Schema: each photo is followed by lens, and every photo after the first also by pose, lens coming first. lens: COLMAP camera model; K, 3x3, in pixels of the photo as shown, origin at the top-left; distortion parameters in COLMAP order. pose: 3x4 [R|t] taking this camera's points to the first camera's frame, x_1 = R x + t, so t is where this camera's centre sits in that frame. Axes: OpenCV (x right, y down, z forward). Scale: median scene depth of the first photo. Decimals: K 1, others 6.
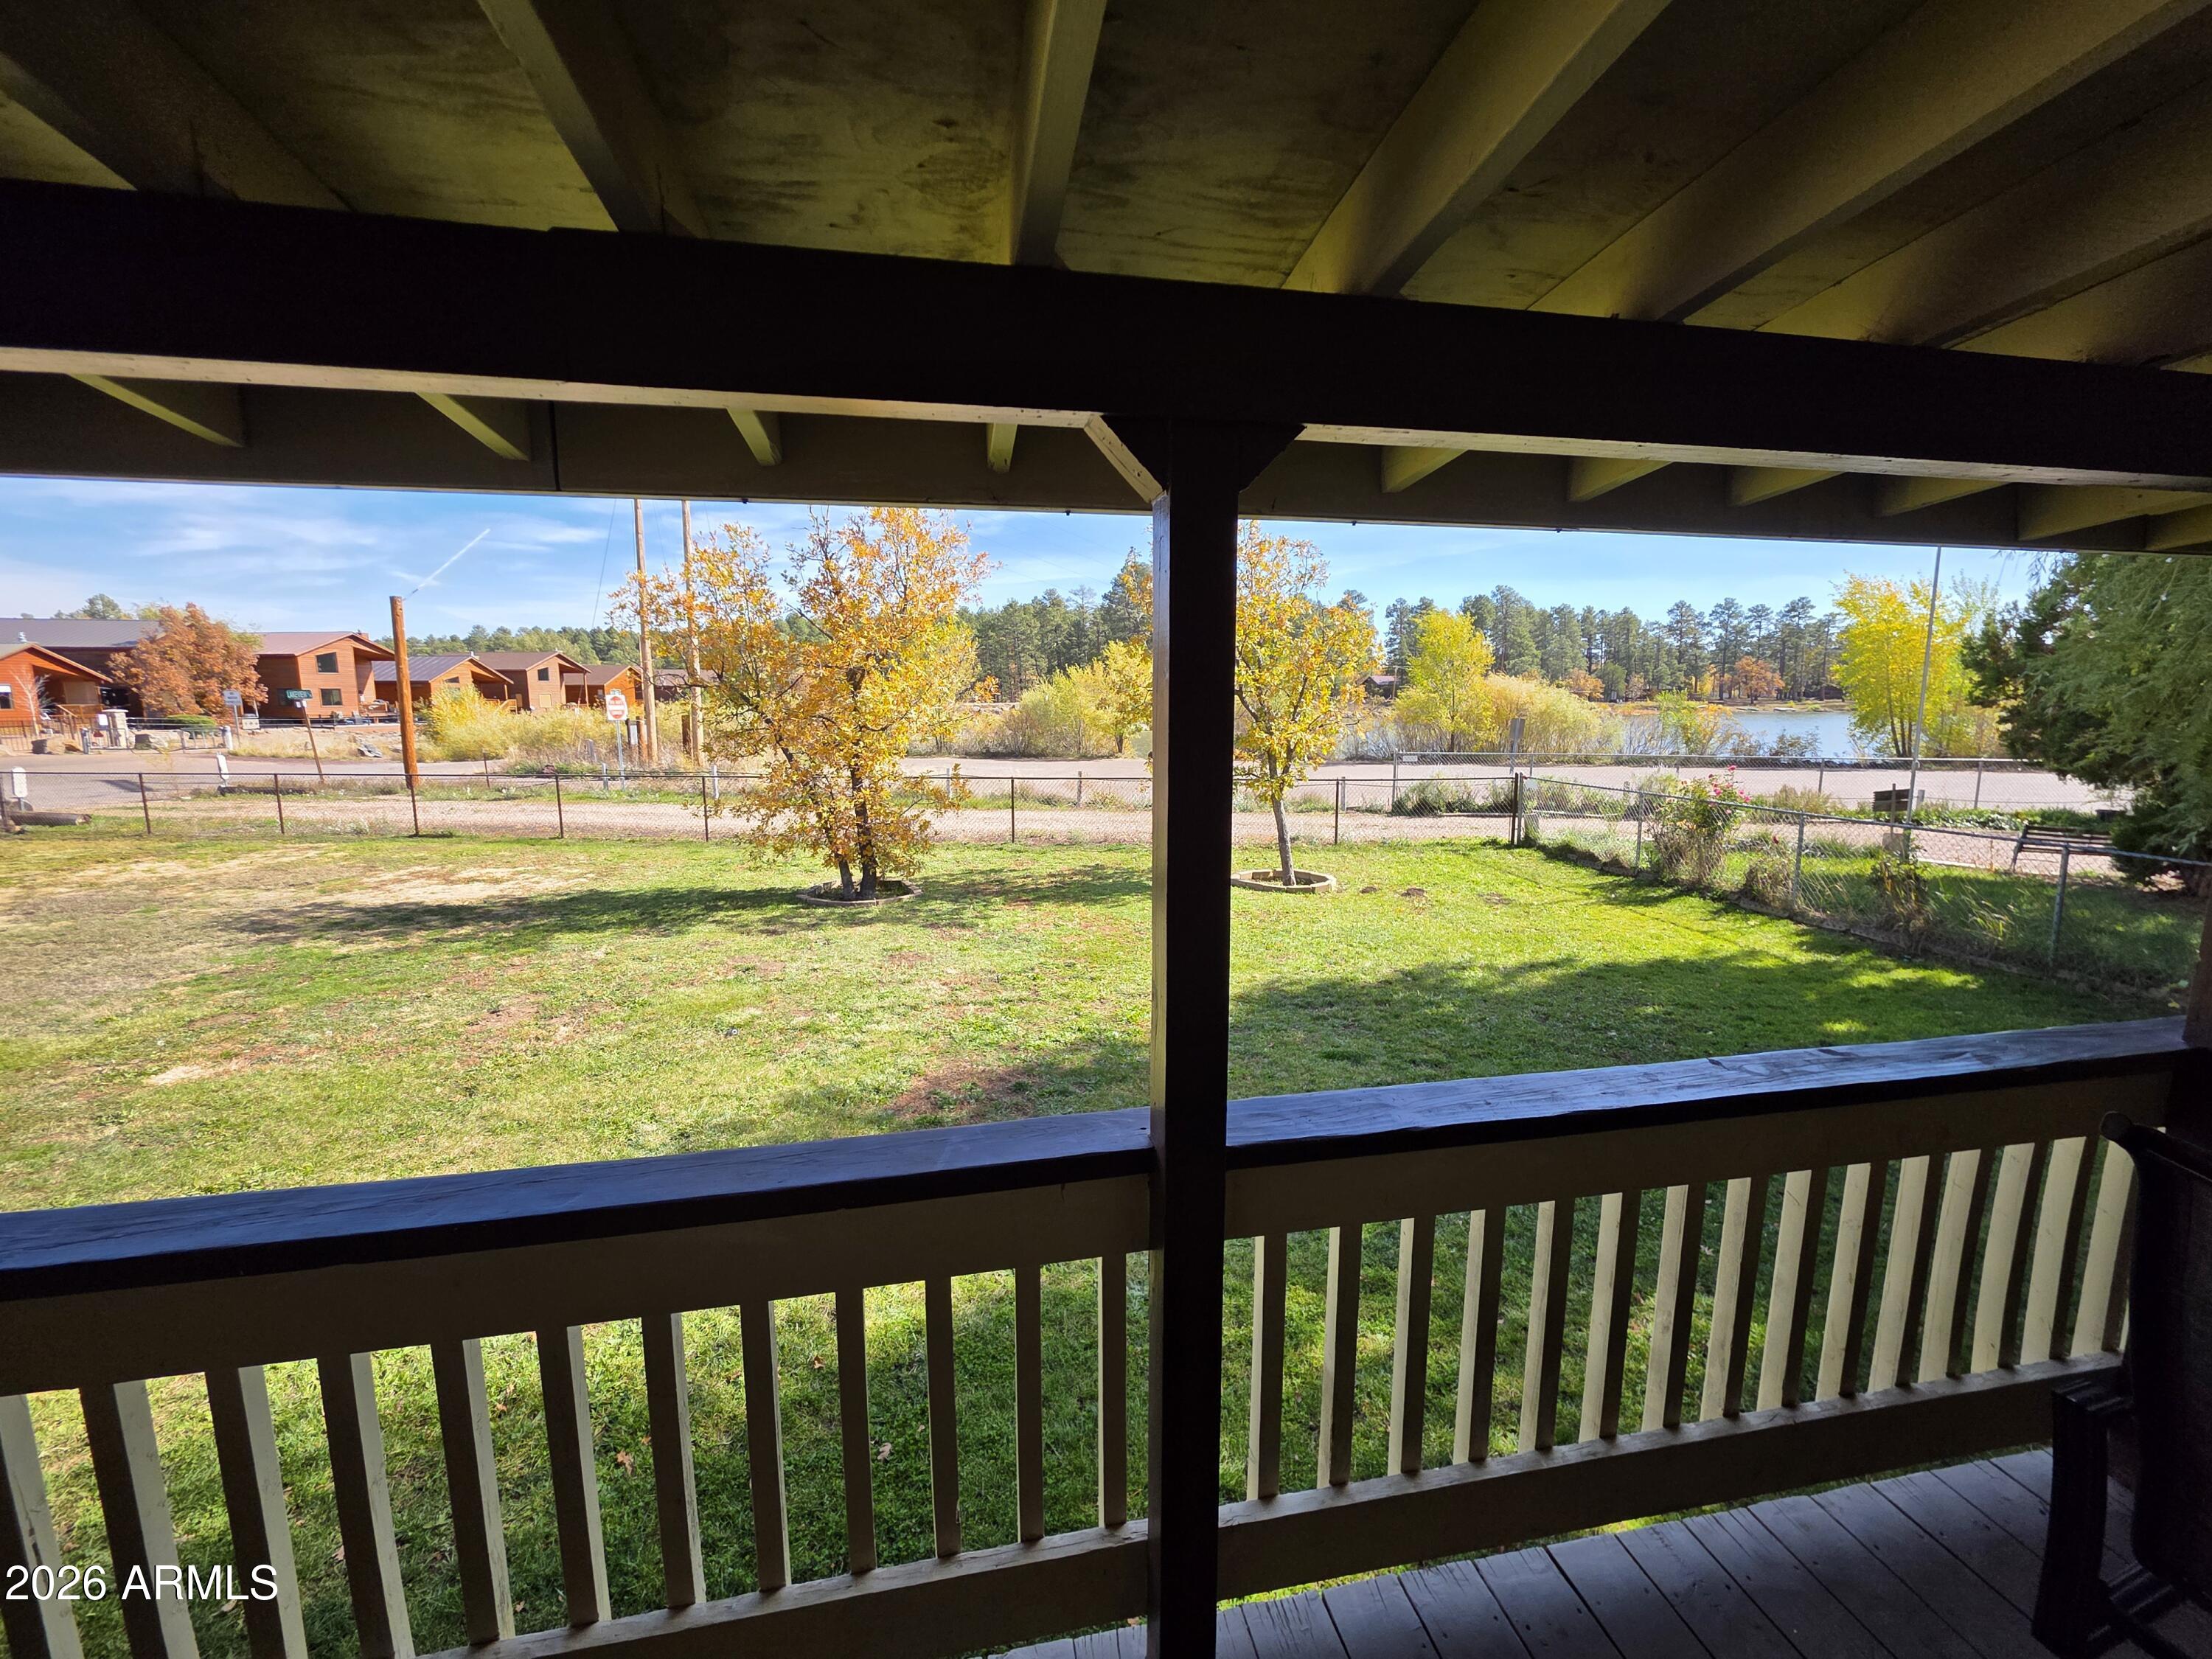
lens RADIAL K [[885.1, 0, 1101.8], [0, 885.1, 821.7], [0, 0, 1]] dist [0.000933, 0.000214]
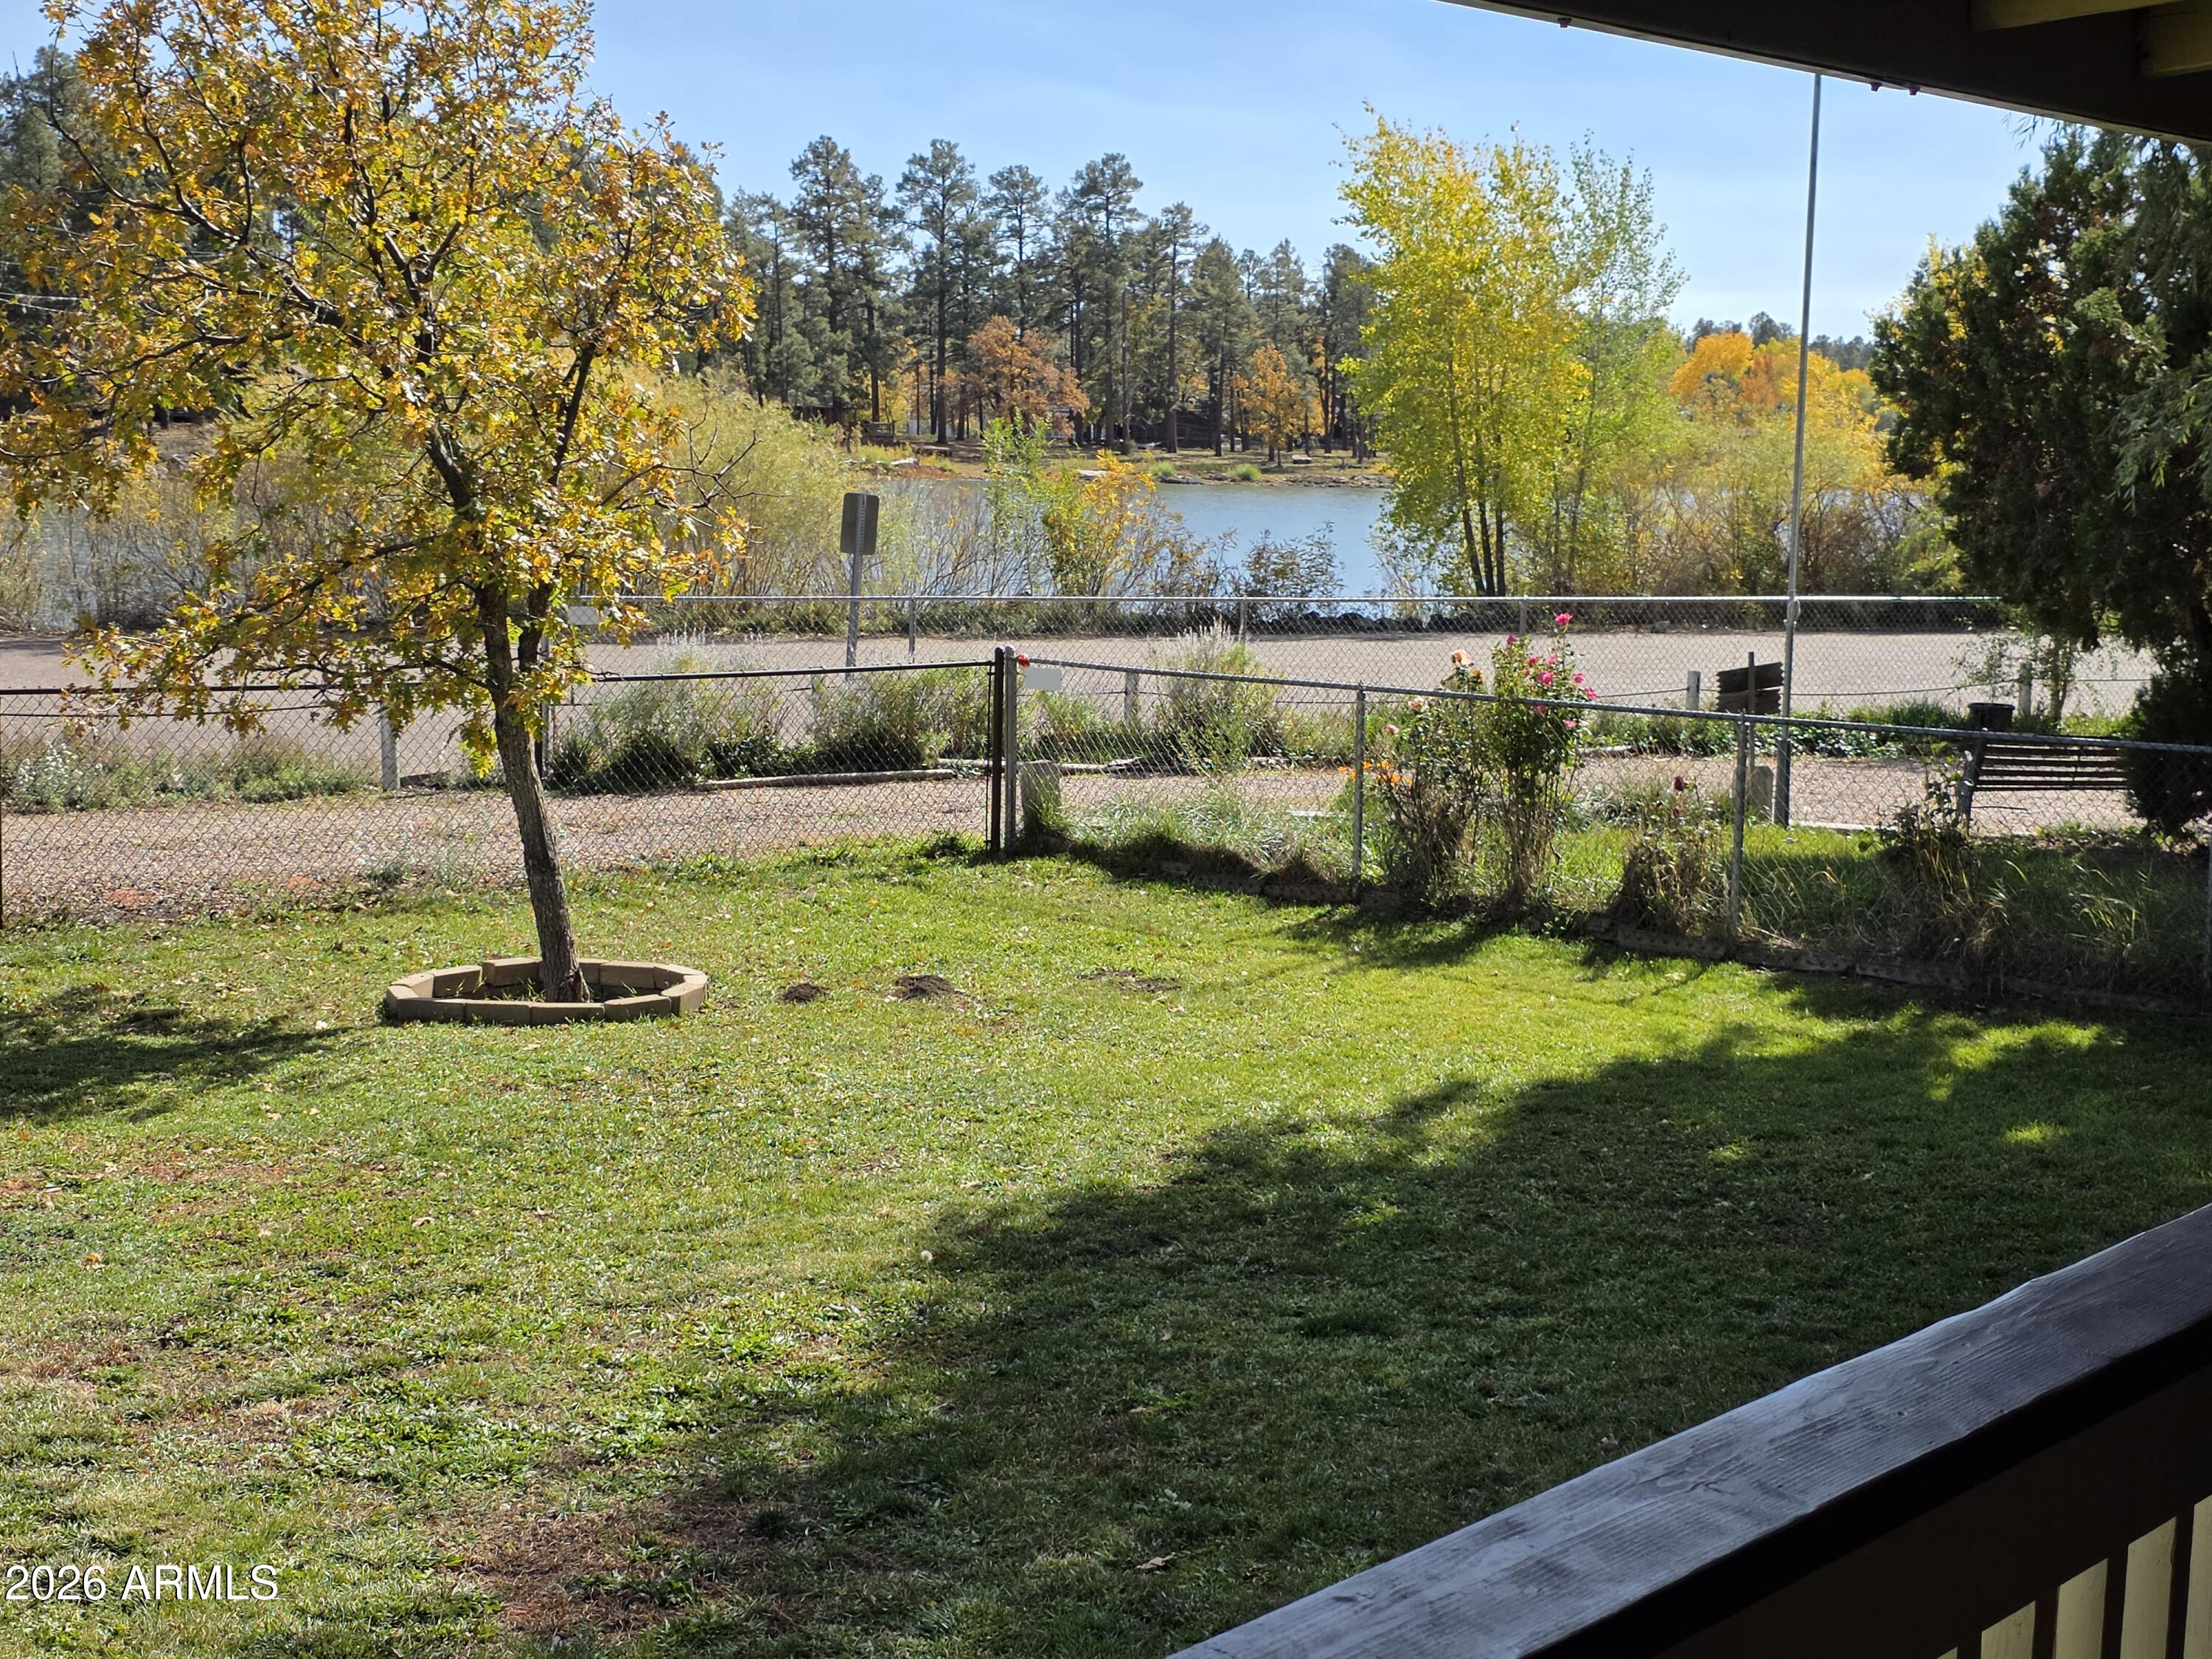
lens RADIAL K [[3225.2, 0, 1106.0], [0, 3225.2, 829.5], [0, 0, 1]] dist [0.250703, -0.808708]
pose [[0.781325, -0.054995, 0.621697, -0.361722], [0.061869, 0.998029, 0.010531, 0.007870], [-0.621051, 0.030236, 0.783187, -0.051768]]
